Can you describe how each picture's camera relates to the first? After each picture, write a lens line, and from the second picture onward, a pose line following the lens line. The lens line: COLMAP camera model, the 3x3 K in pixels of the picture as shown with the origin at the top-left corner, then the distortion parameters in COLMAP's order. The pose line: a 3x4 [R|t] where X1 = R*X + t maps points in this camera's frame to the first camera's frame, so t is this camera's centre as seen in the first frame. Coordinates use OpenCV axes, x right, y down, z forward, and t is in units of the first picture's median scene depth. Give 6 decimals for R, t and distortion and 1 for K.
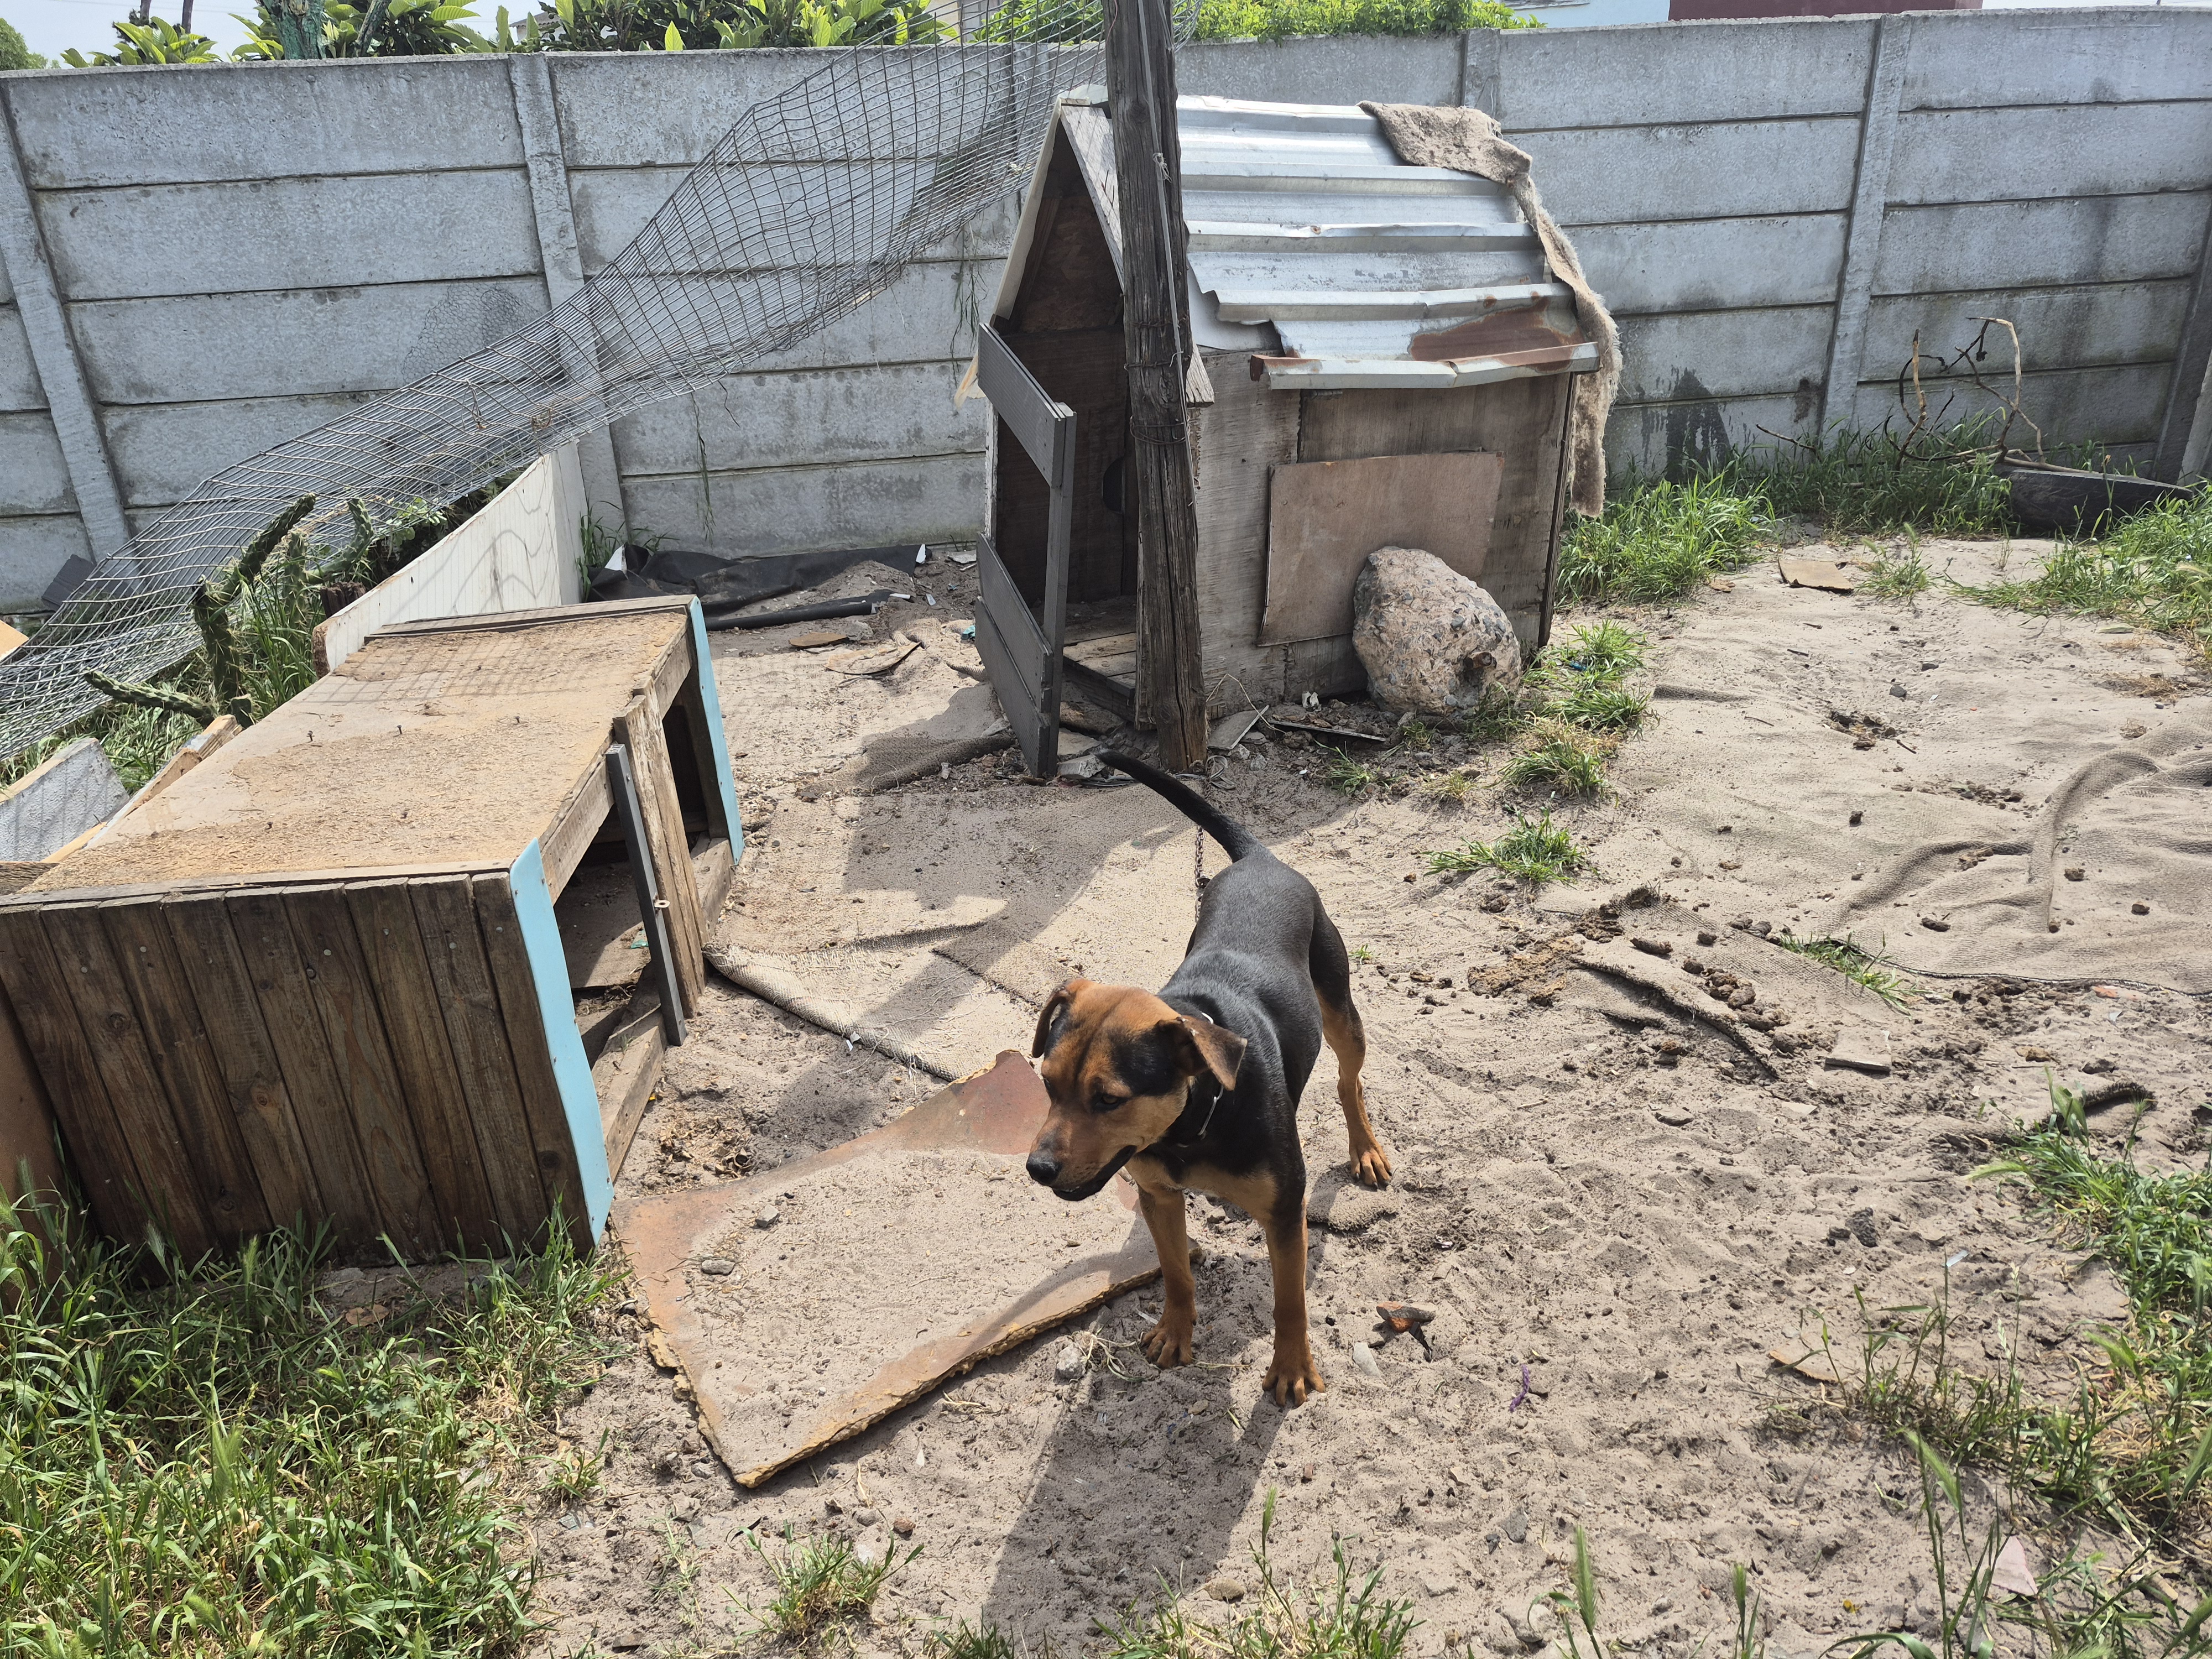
lens RADIAL K [[1604.8, 0, 1071.7], [0, 1604.8, 848.4], [0, 0, 1]] dist [0.062527, -0.076906]
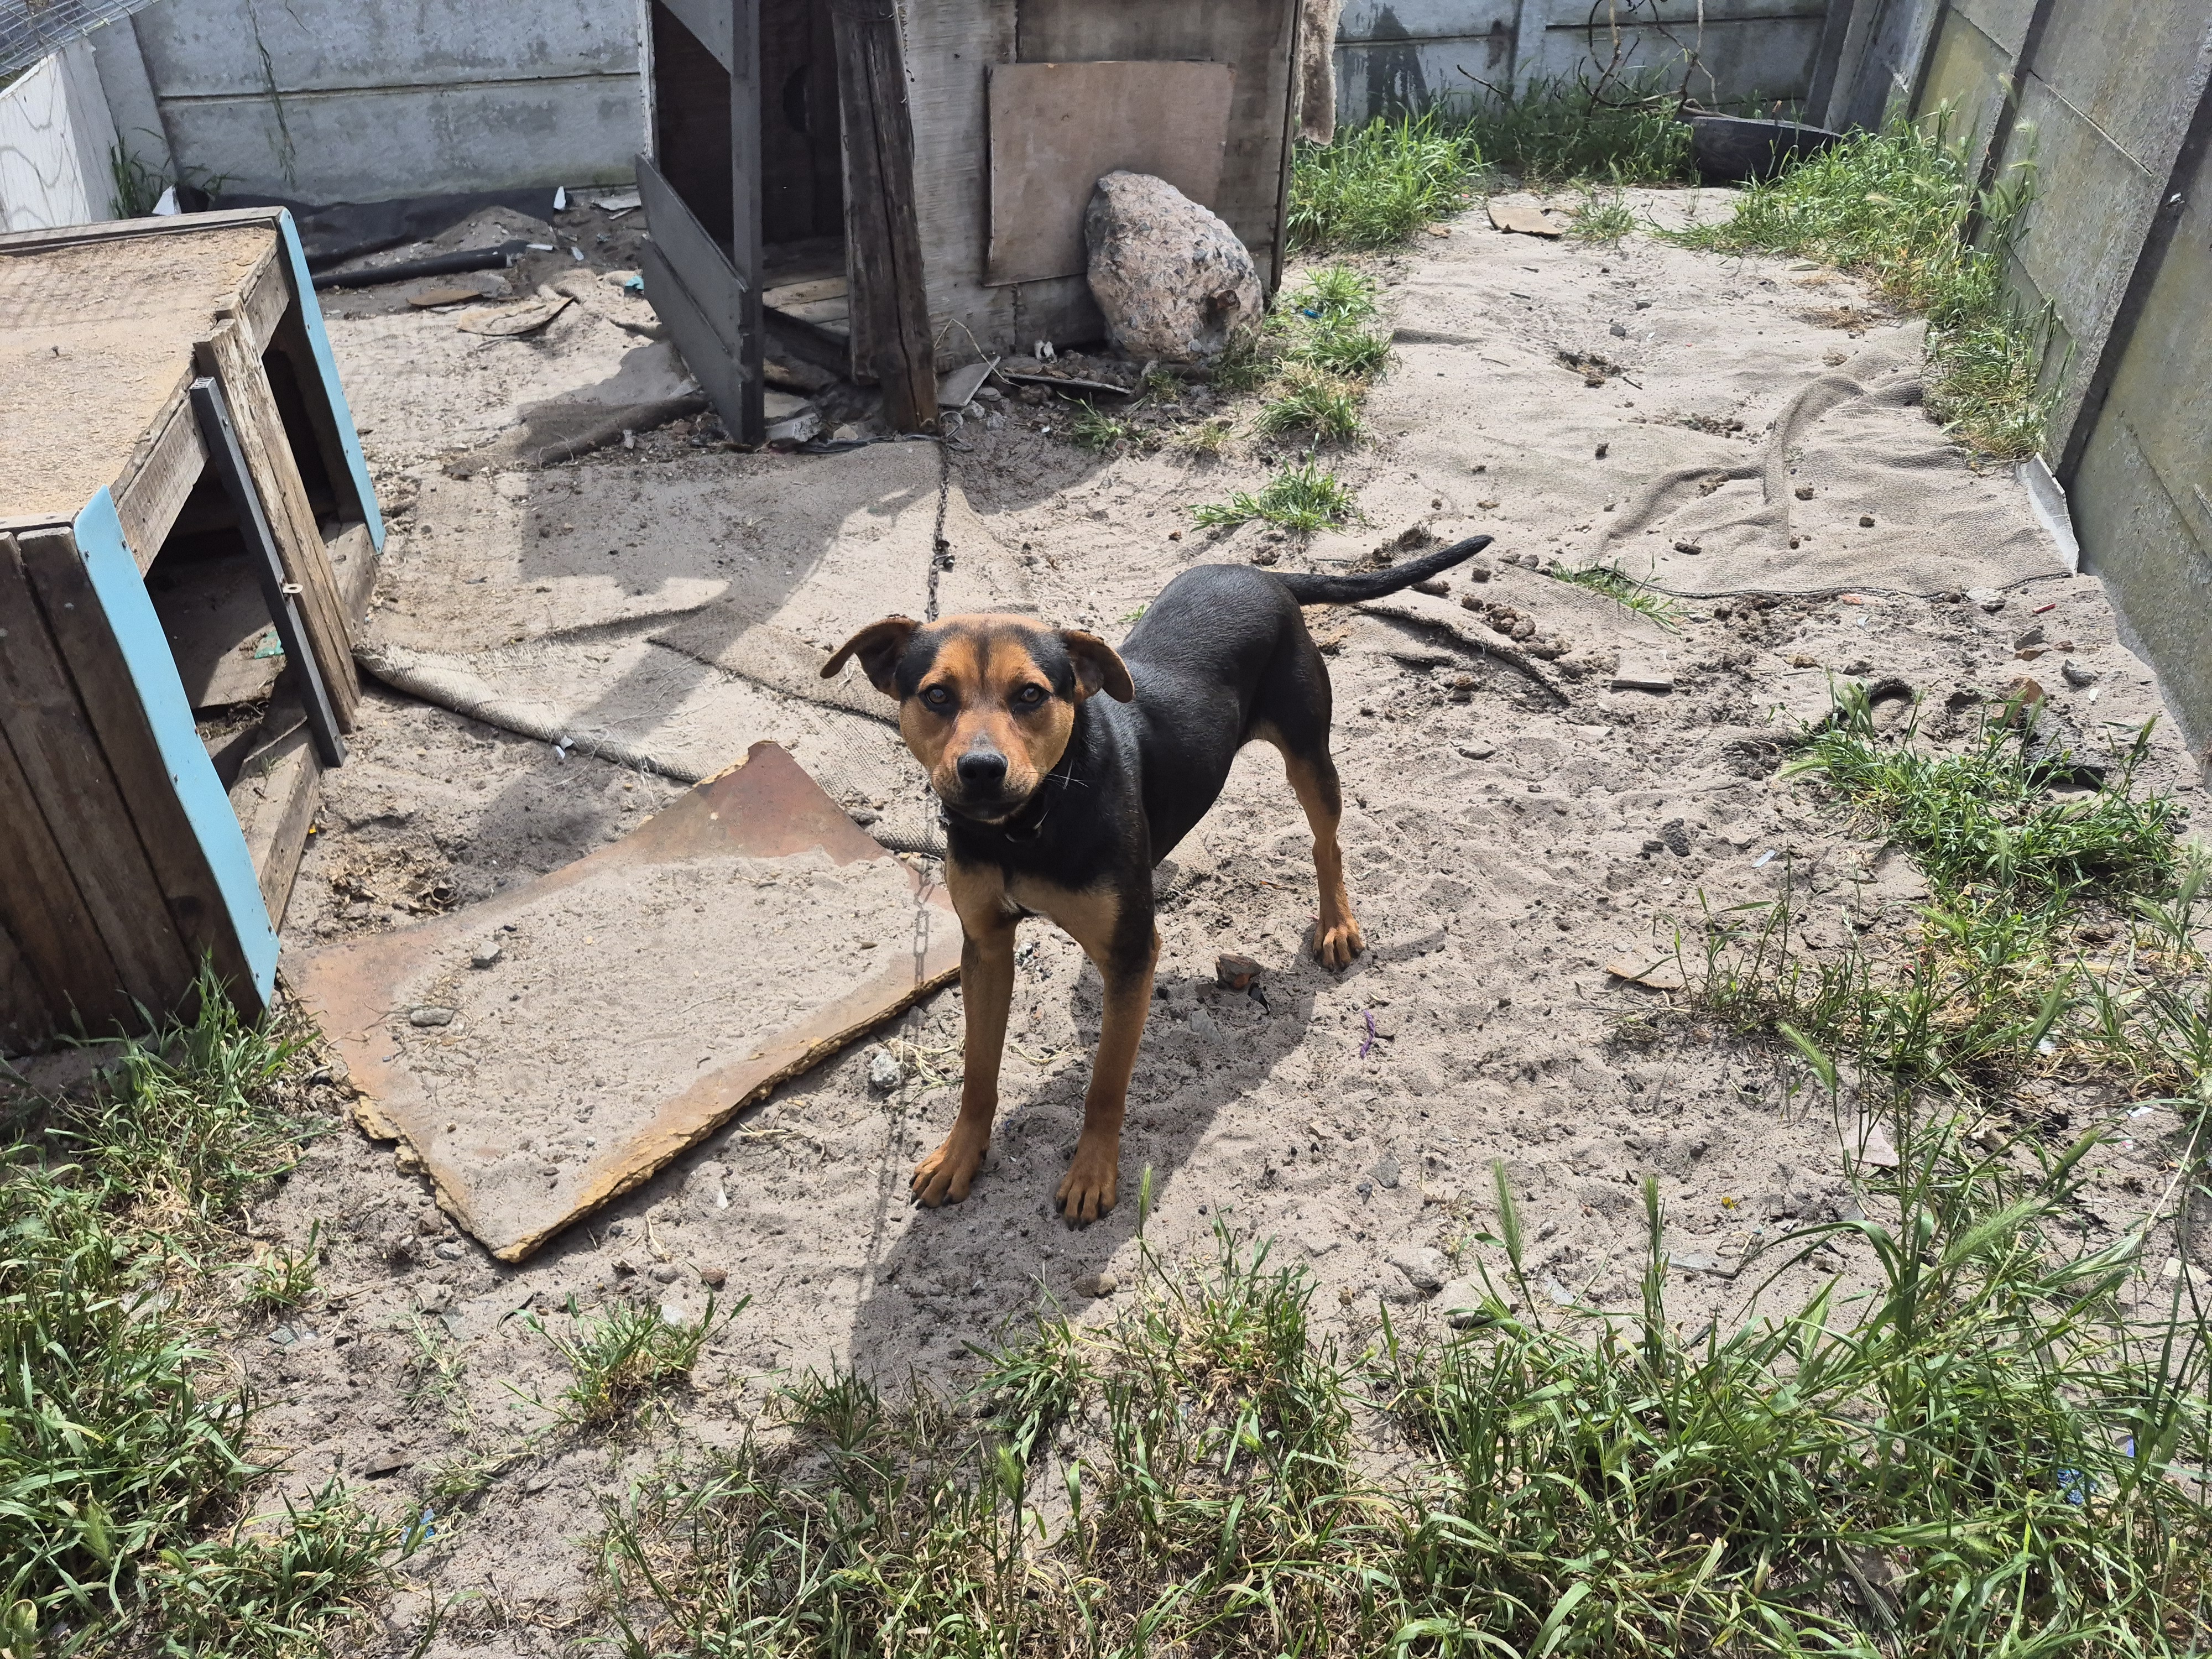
lens RADIAL K [[1604.8, 0, 1157.0], [0, 1604.8, 809.4], [0, 0, 1]] dist [0.062527, -0.076906]
pose [[0.967340, -0.086842, 0.238142, -0.037375], [0.050807, 0.986844, 0.153488, 0.035488], [-0.248338, -0.136376, 0.959026, 0.098615]]
